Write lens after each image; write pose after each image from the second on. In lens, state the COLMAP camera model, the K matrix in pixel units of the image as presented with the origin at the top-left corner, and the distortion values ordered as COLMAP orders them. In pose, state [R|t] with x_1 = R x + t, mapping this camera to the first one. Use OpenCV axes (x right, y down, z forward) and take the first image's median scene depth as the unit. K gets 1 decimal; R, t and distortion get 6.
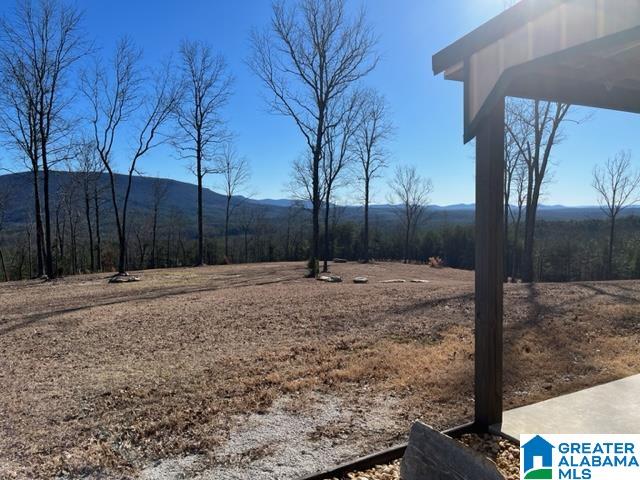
lens RADIAL K [[477.9, 0, 319.4], [0, 477.9, 242.6], [0, 0, 1]] dist [0.012206, -0.029613]
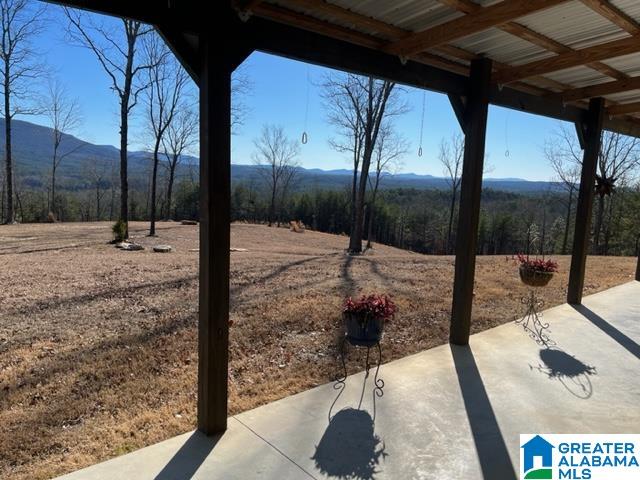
lens RADIAL K [[477.9, 0, 324.9], [0, 477.9, 241.7], [0, 0, 1]] dist [0.012206, -0.029613]
pose [[0.967363, 0.018116, 0.252747, 0.066184], [-0.038100, 0.996500, 0.074399, -0.004429], [-0.250514, -0.081601, 0.964668, 0.035503]]
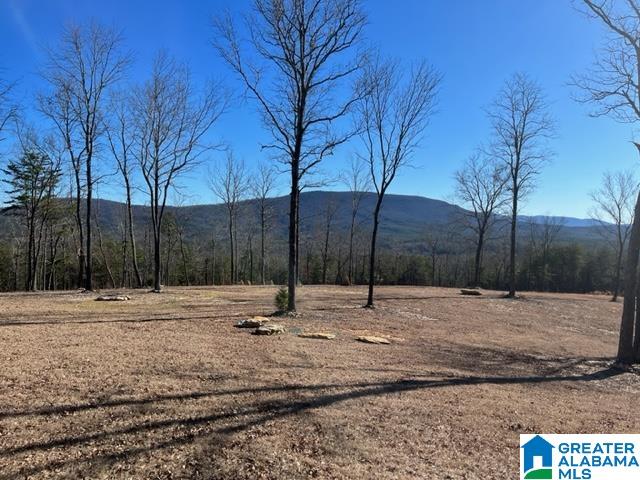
lens RADIAL K [[477.9, 0, 320.5], [0, 477.9, 237.2], [0, 0, 1]] dist [0.012206, -0.029613]
pose [[0.872499, 0.027398, -0.487848, 0.228694], [-0.049535, 0.998243, -0.032528, -0.016608], [0.486099, 0.052546, 0.872323, 0.190884]]
